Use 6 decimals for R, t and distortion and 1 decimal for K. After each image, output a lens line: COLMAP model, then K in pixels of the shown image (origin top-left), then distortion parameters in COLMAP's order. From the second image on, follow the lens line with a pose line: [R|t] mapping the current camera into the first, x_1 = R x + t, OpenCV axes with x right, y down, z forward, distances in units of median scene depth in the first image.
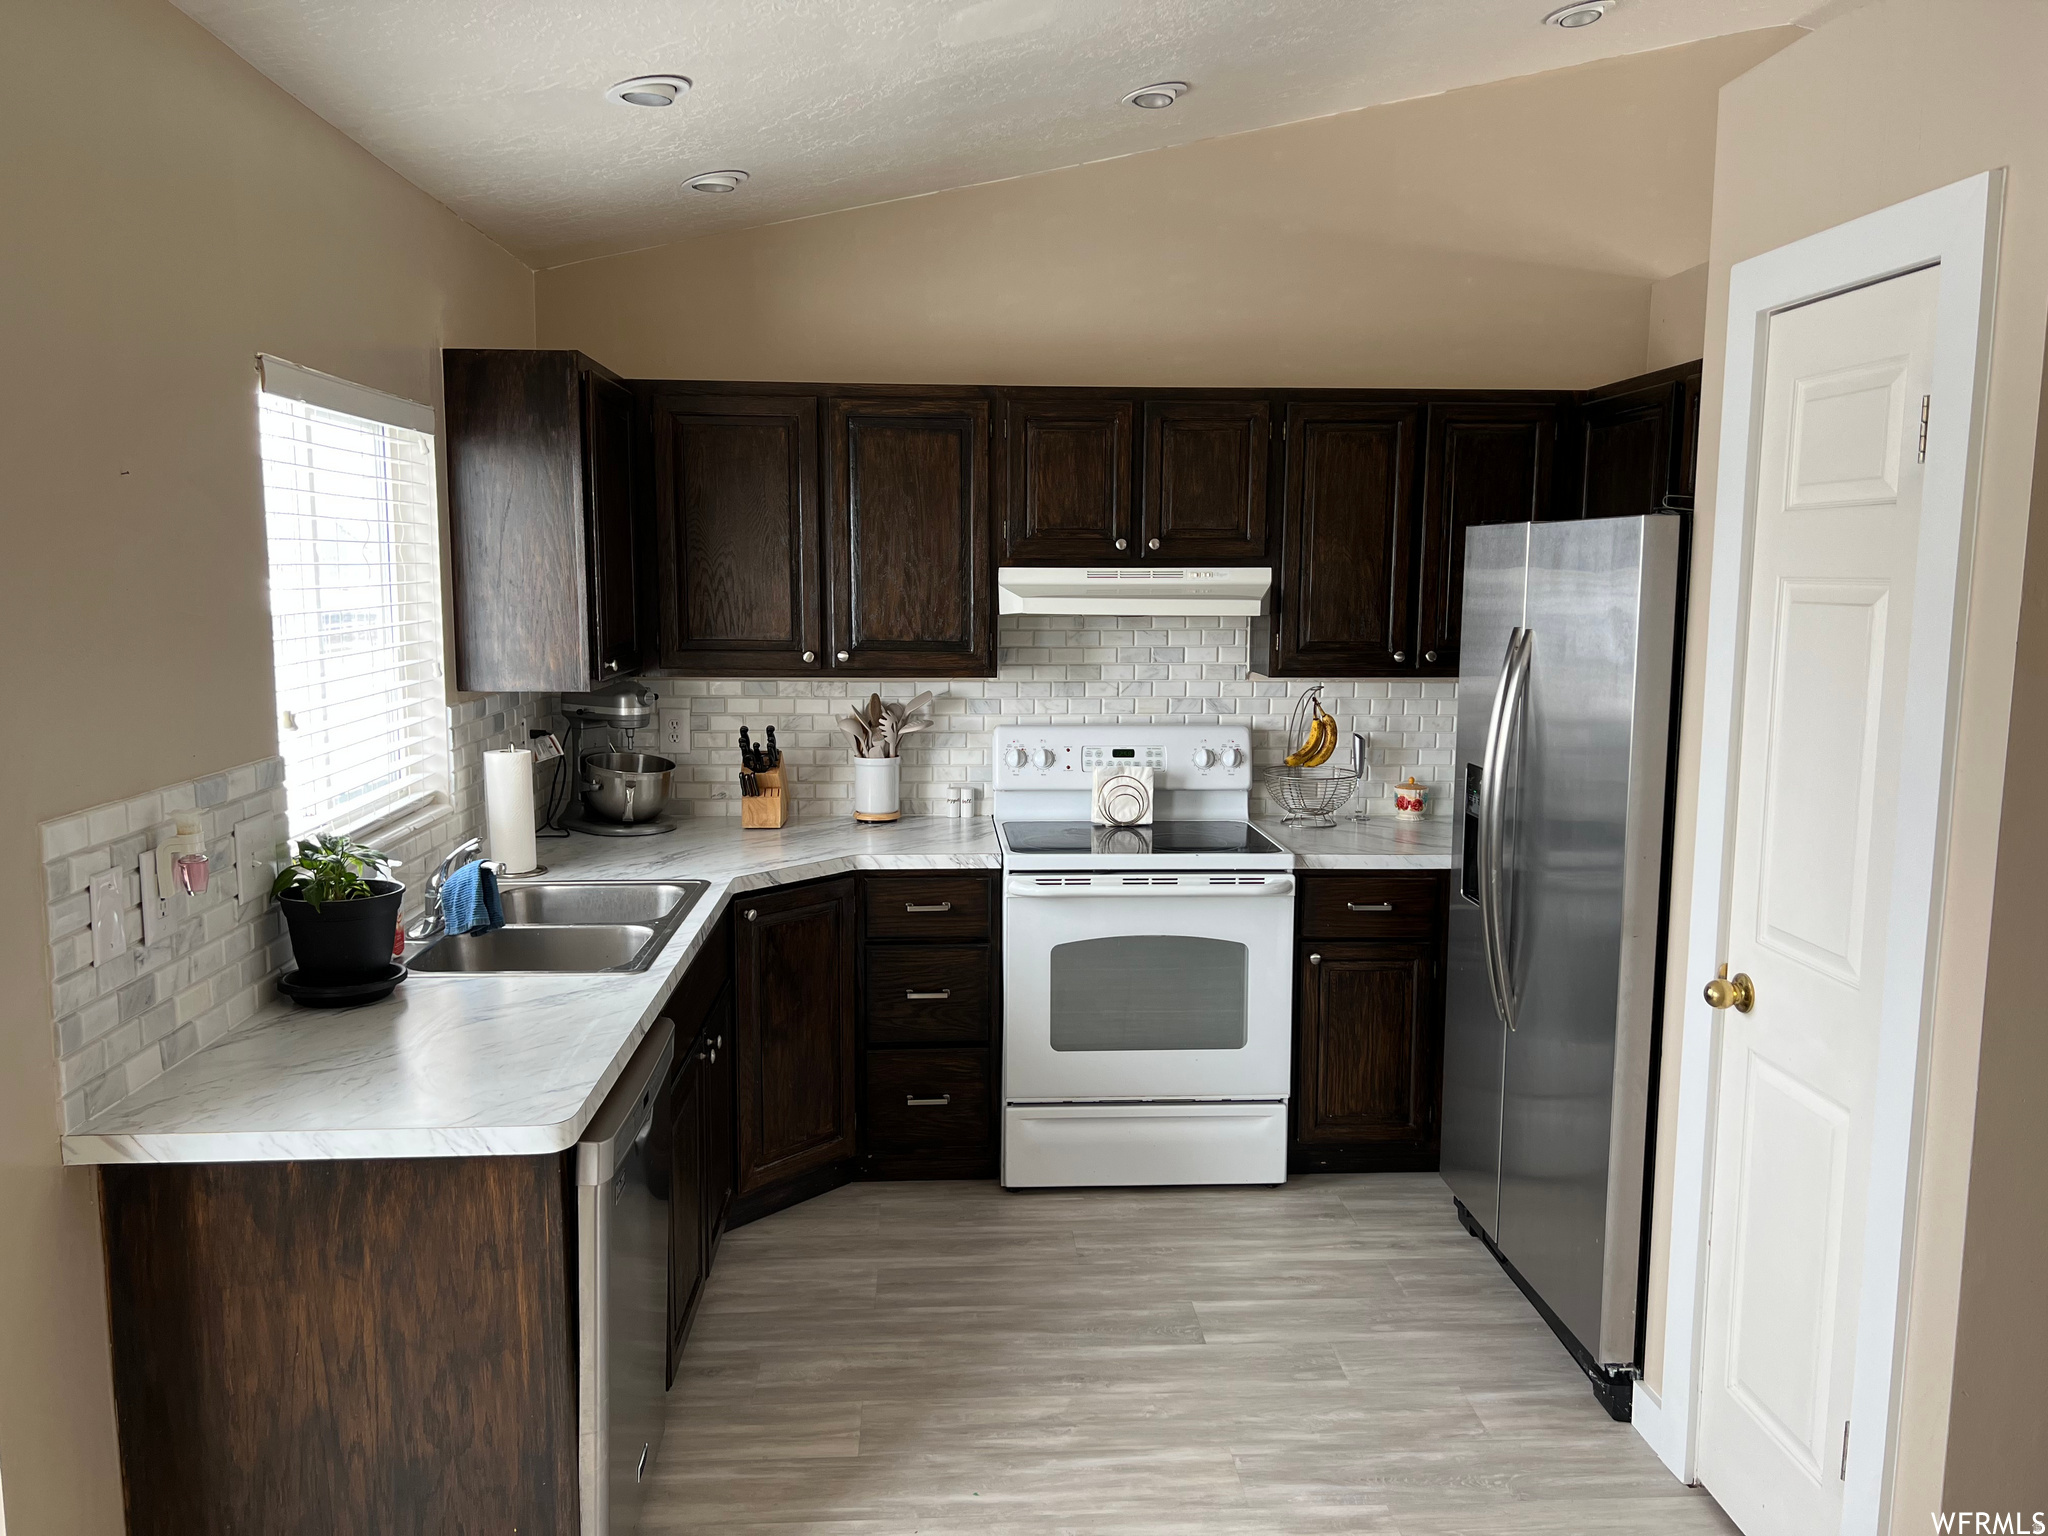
lens RADIAL K [[1537.5, 0, 1025.0], [0, 1537.5, 761.0], [0, 0, 1]] dist [0.044432, -0.032749]
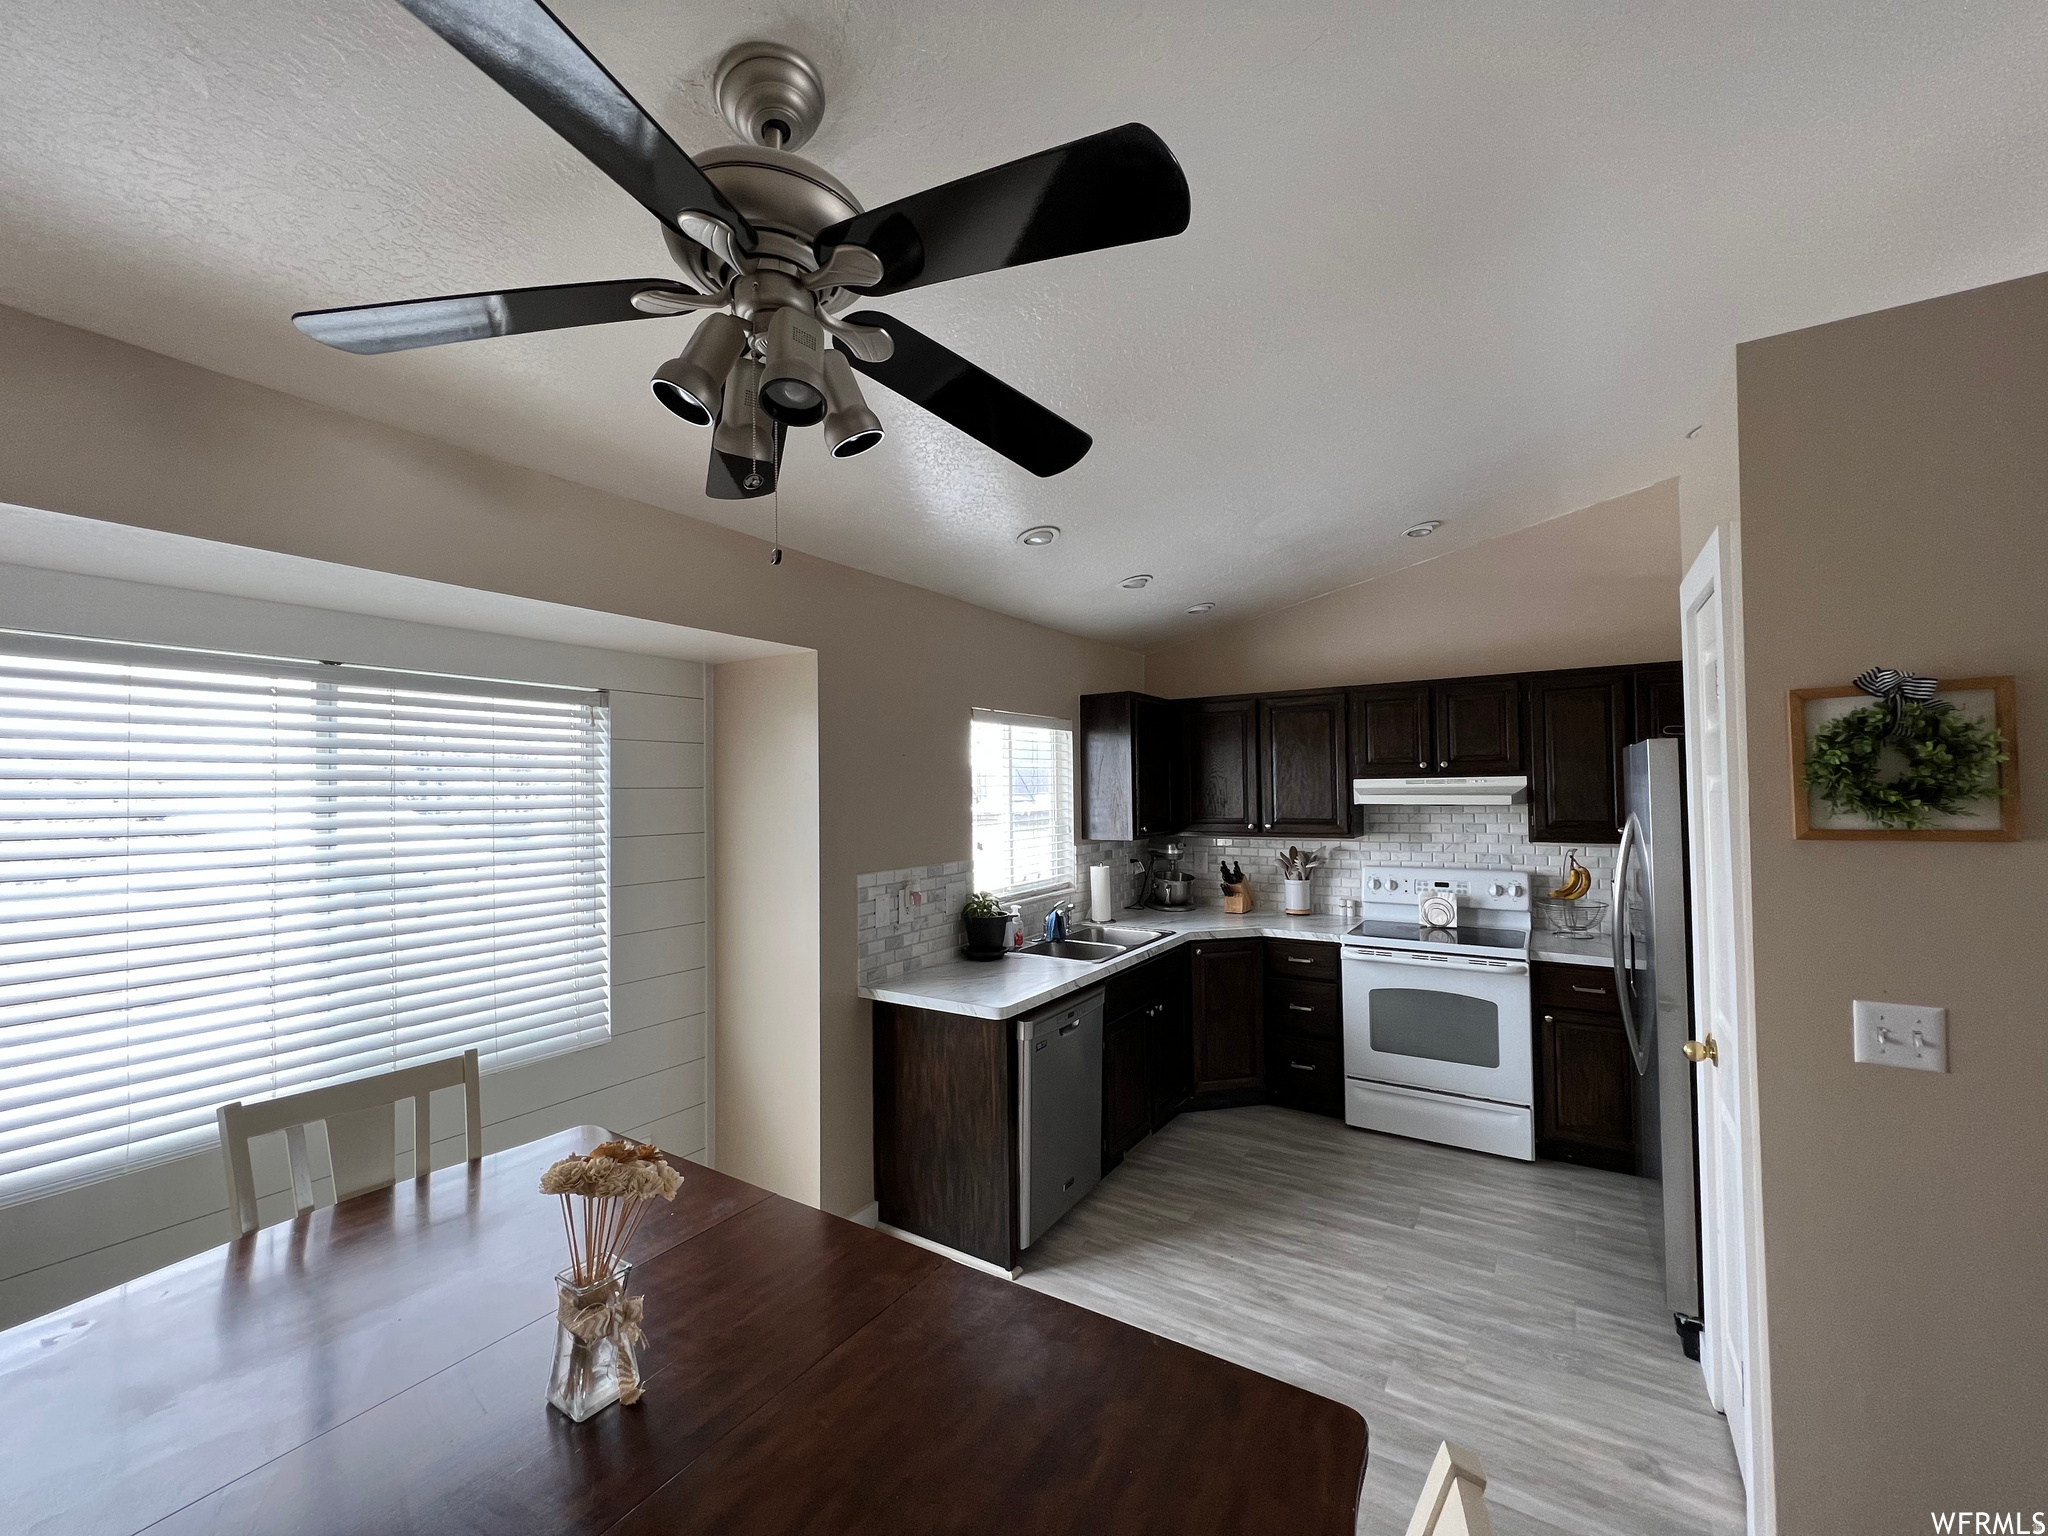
lens RADIAL K [[825.1, 0, 1023.4], [0, 825.1, 768.5], [0, 0, 1]] dist [-0.002014, 0.000380]
pose [[0.804256, -0.030755, -0.593487, 0.282829], [-0.056038, 0.990286, -0.127255, 0.011519], [0.591635, 0.135604, 0.794720, -0.039063]]
